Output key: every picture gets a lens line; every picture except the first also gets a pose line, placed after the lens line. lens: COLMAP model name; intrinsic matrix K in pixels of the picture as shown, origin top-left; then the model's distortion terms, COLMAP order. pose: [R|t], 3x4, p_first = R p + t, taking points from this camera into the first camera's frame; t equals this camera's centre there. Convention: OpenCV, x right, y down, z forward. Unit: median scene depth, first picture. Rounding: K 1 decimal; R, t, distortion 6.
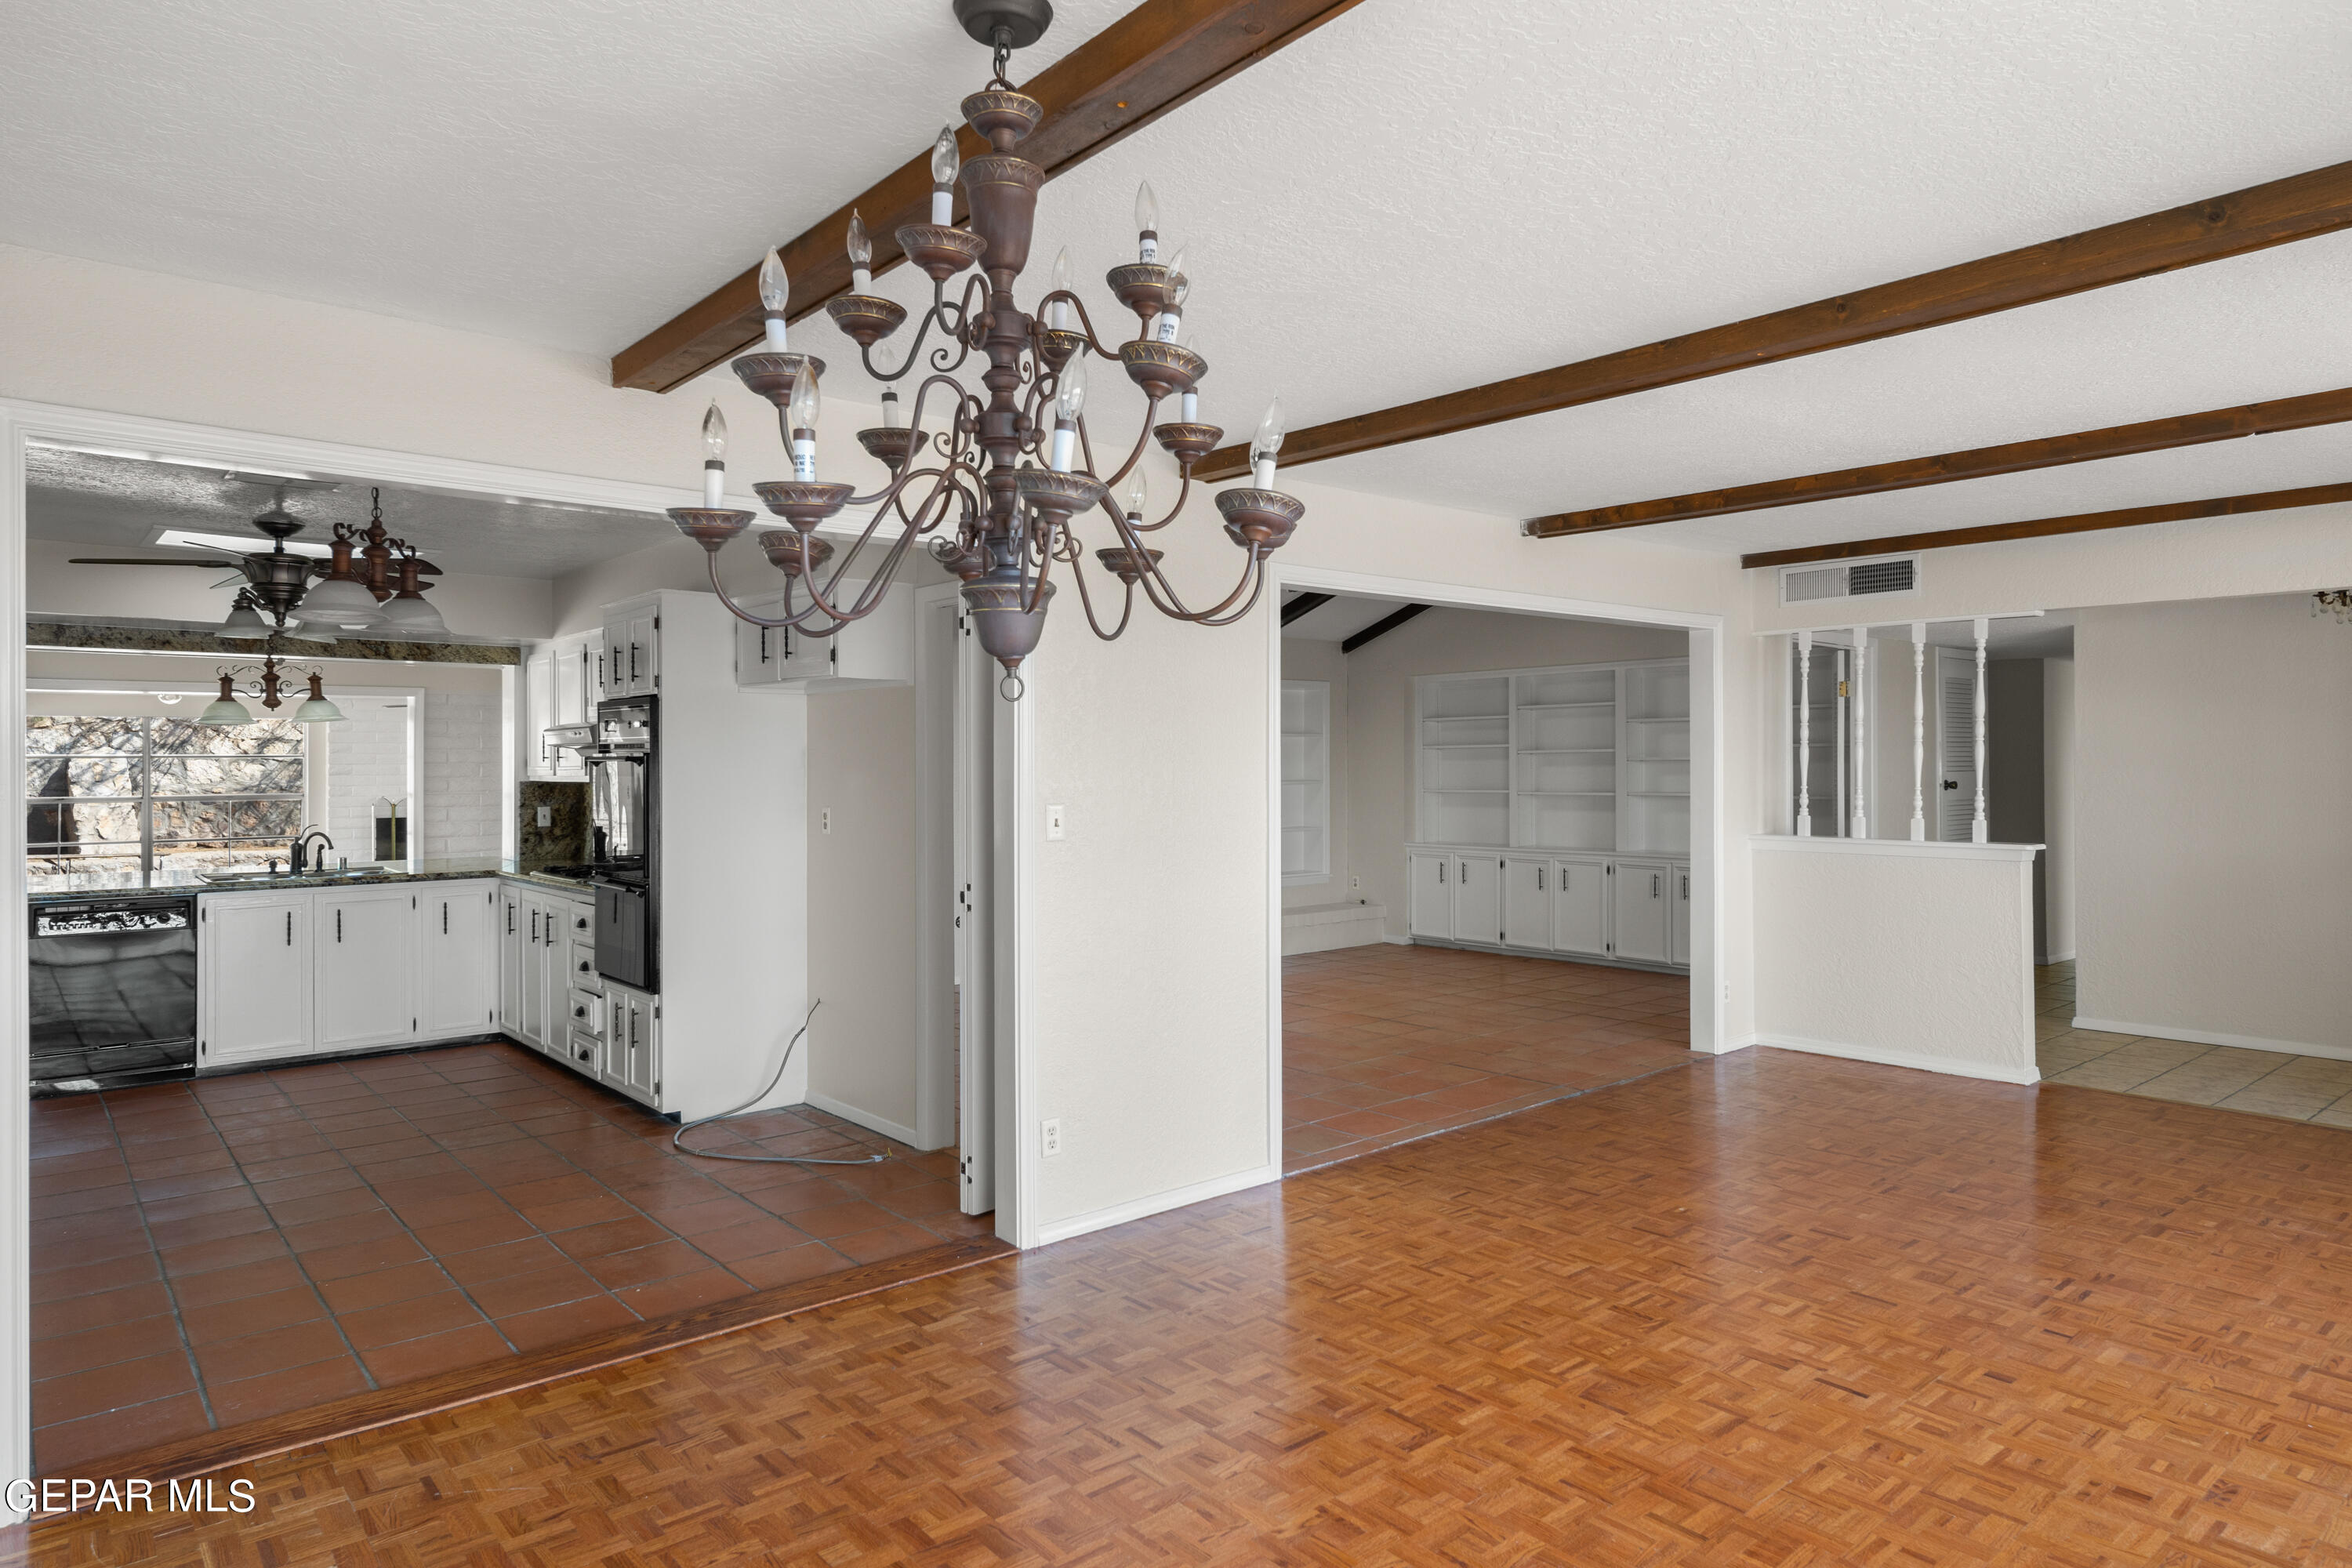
lens RADIAL K [[1406.2, 0, 1167.9], [0, 1406.2, 748.3], [0, 0, 1]] dist [0.000305, 0.000262]
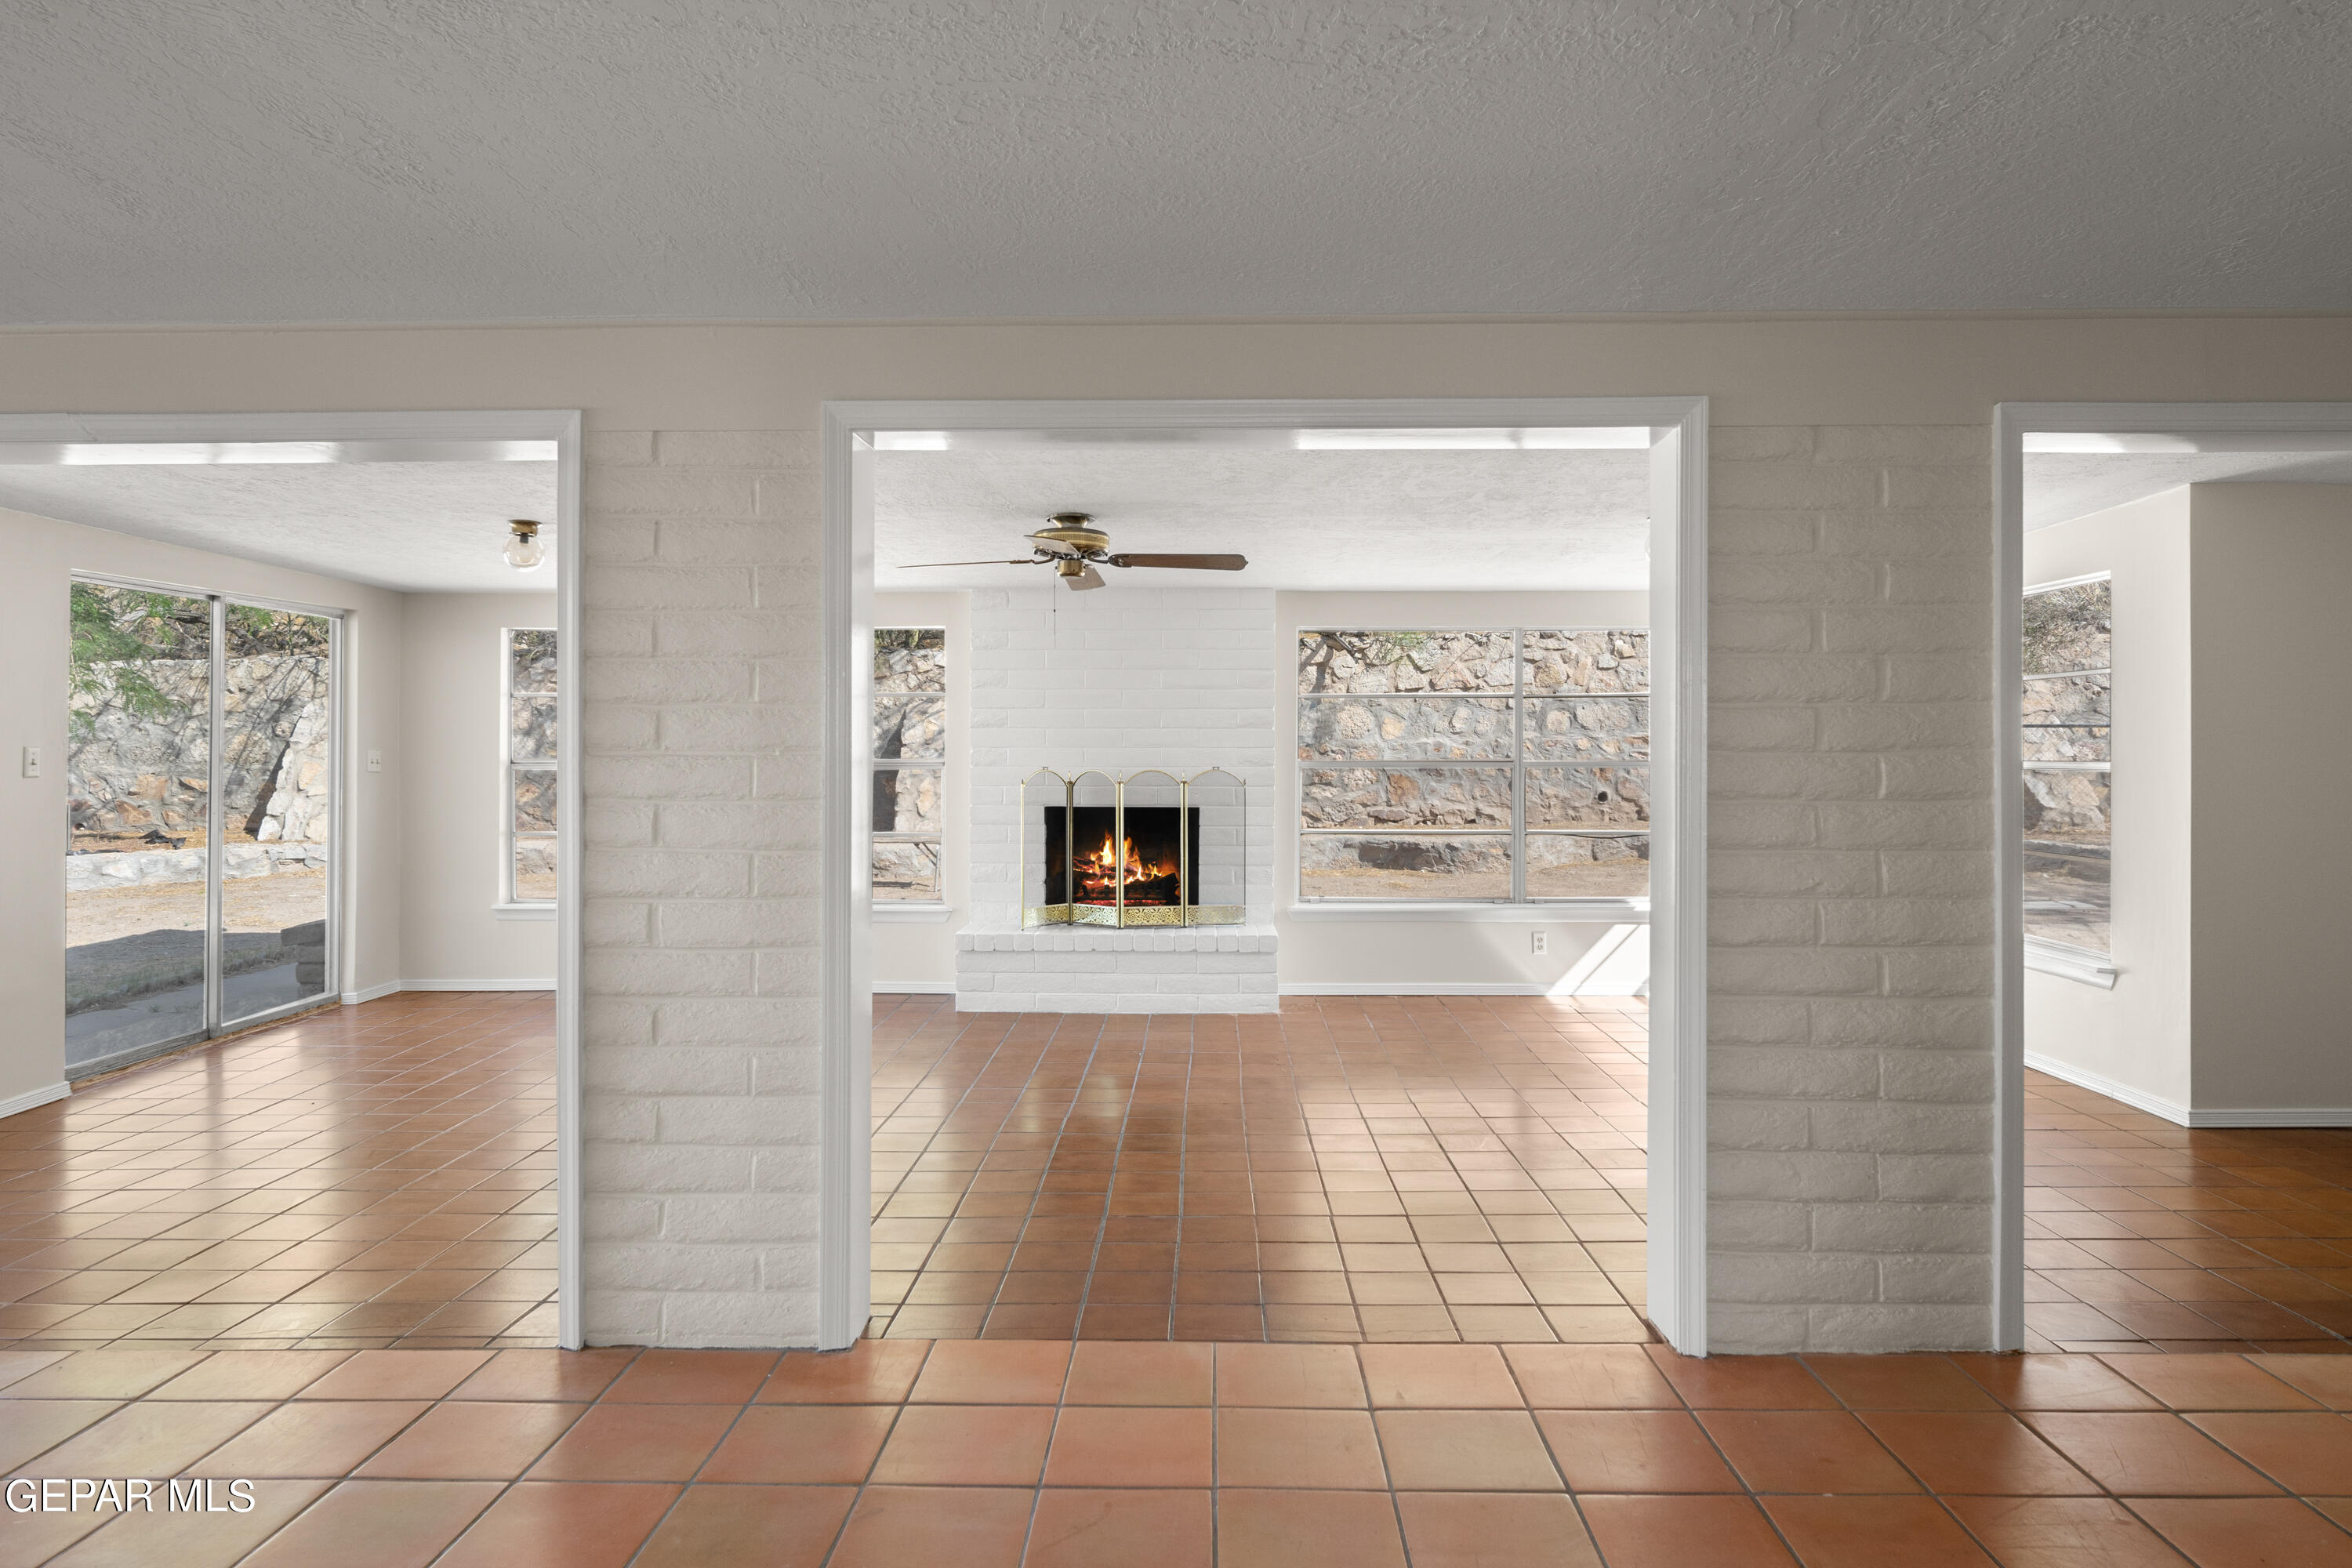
lens RADIAL K [[1381.0, 0, 1182.6], [0, 1381.0, 752.7], [0, 0, 1]] dist [0.000586, 0.002834]
pose [[0.750605, 0.008855, -0.660692, -0.313924], [0.002158, 0.999872, 0.015853, 0.038630], [0.660748, -0.013325, 0.750490, 1.189863]]
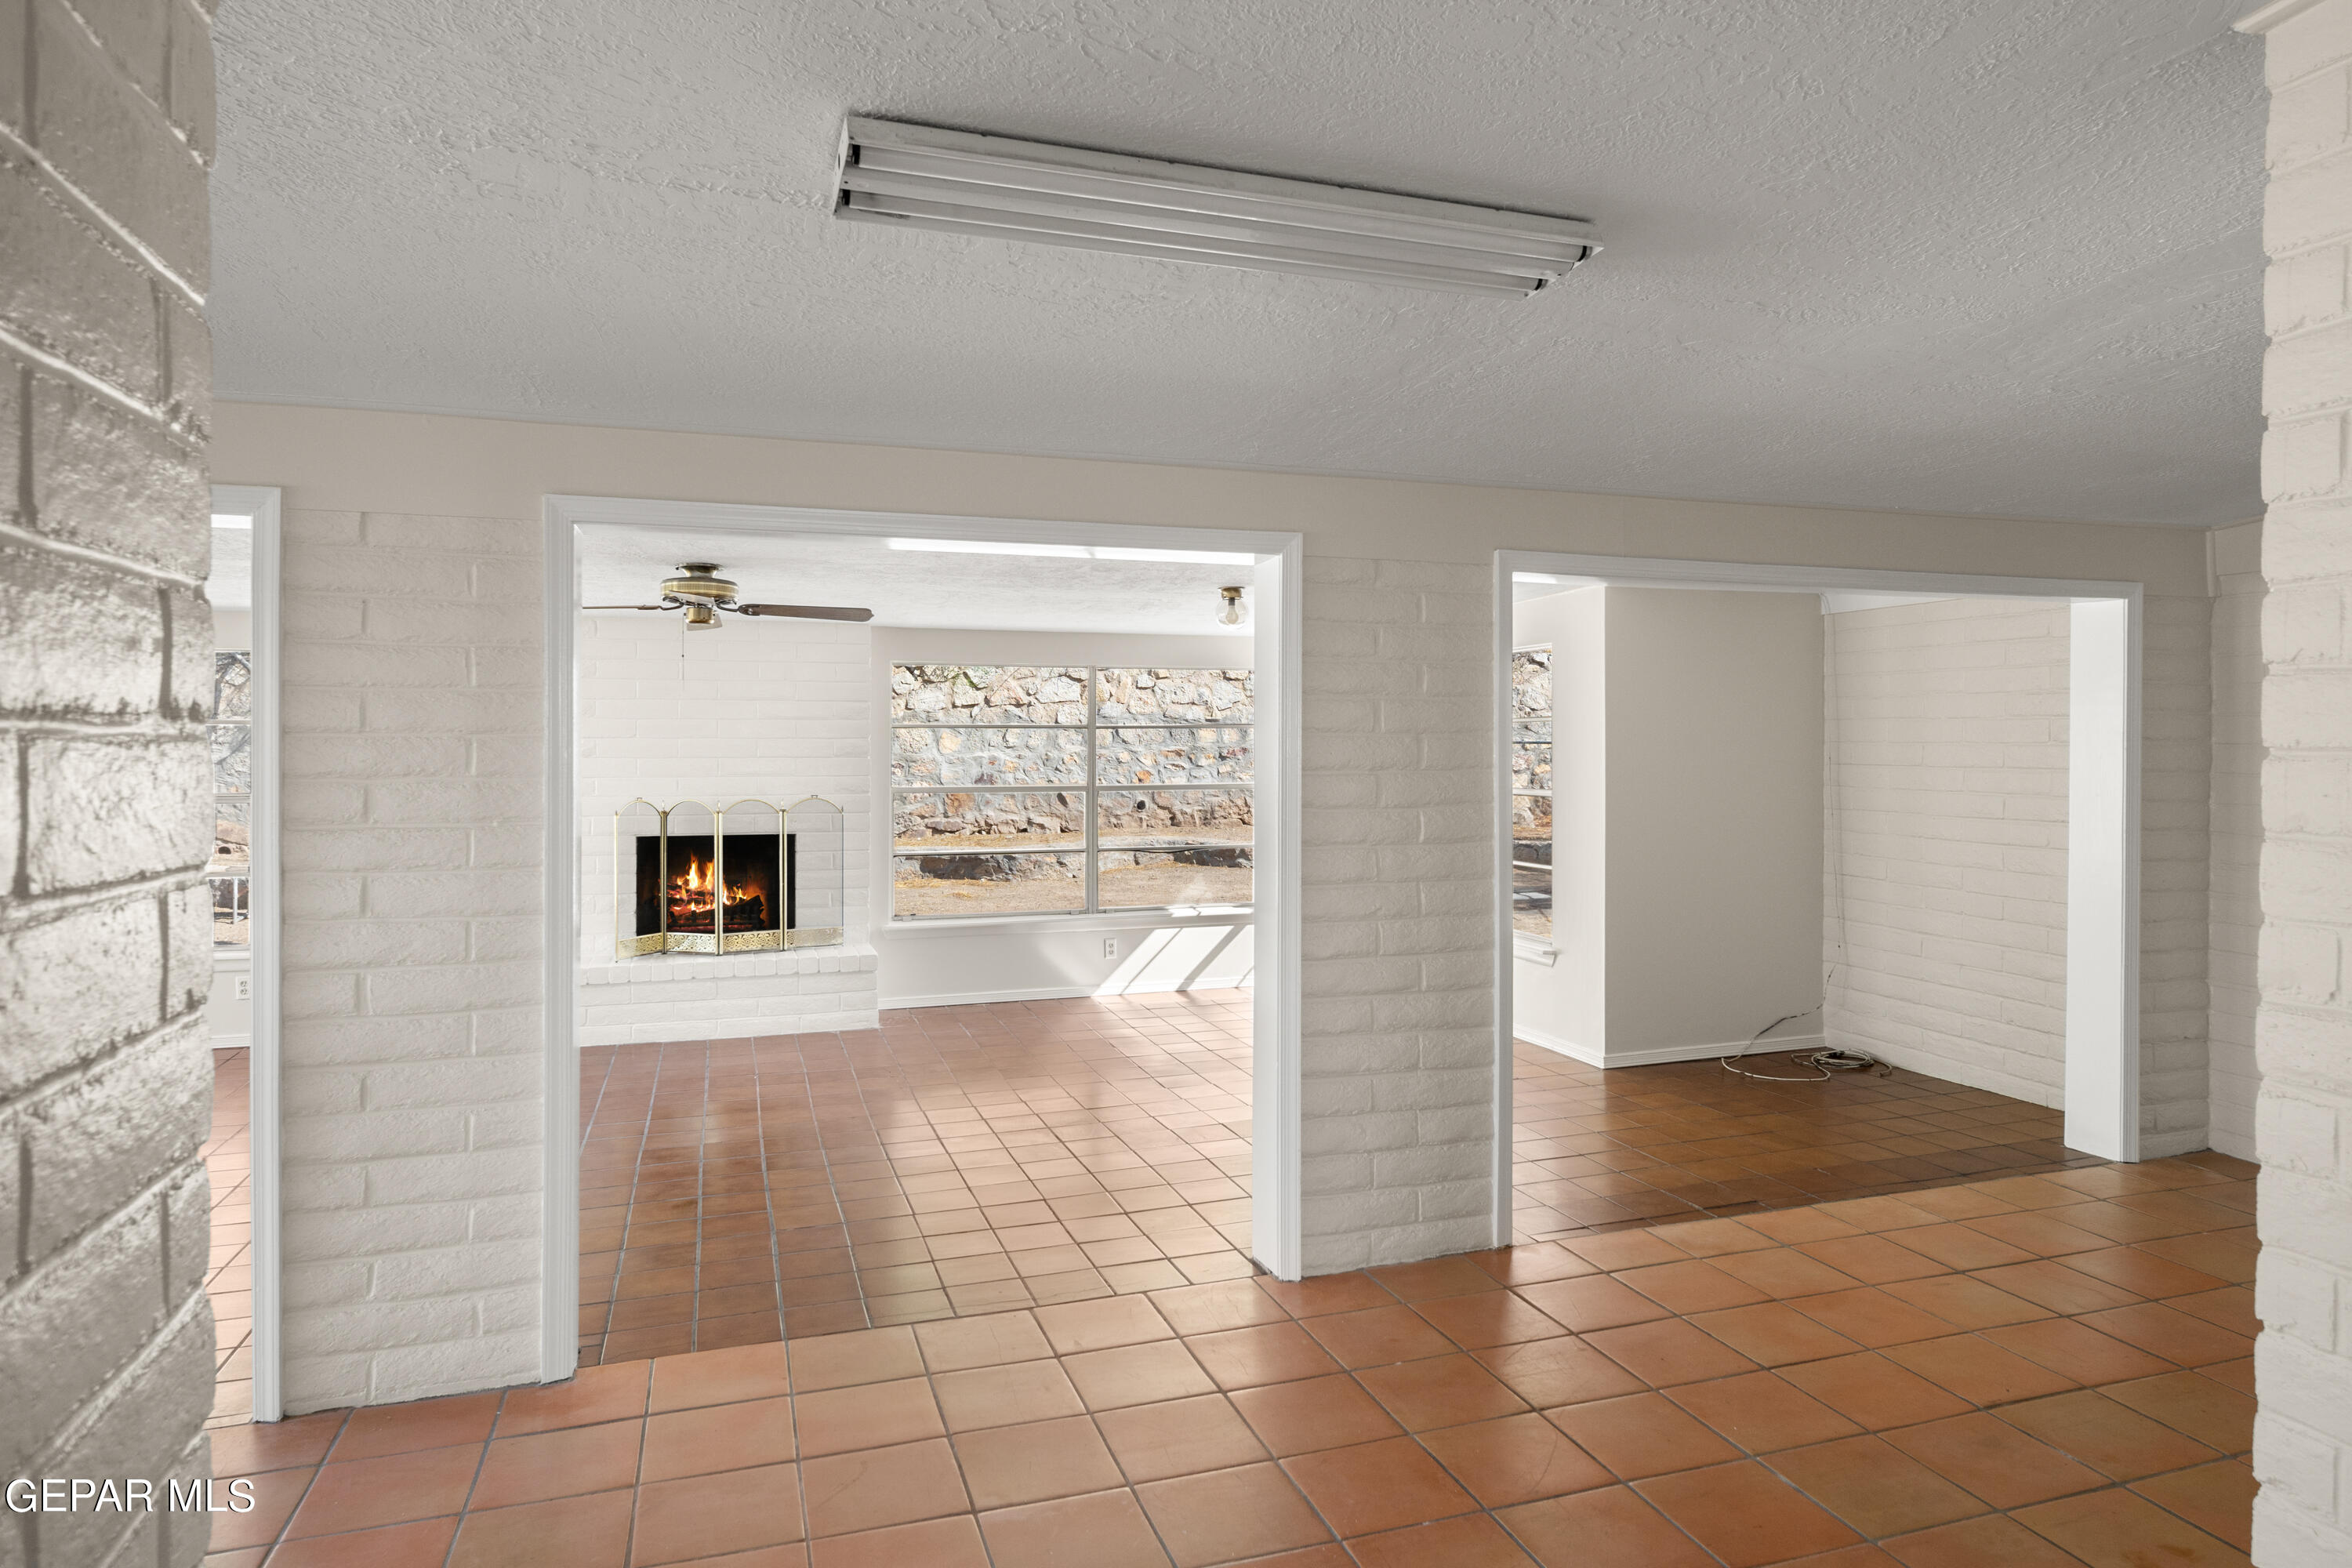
lens RADIAL K [[1381.0, 0, 1182.6], [0, 1381.0, 752.7], [0, 0, 1]] dist [0.000586, 0.002834]
pose [[0.930295, 0.009115, -0.366699, -0.317193], [-0.002535, 0.999827, 0.018421, 0.013179], [0.366804, -0.016208, 0.930157, 1.091501]]
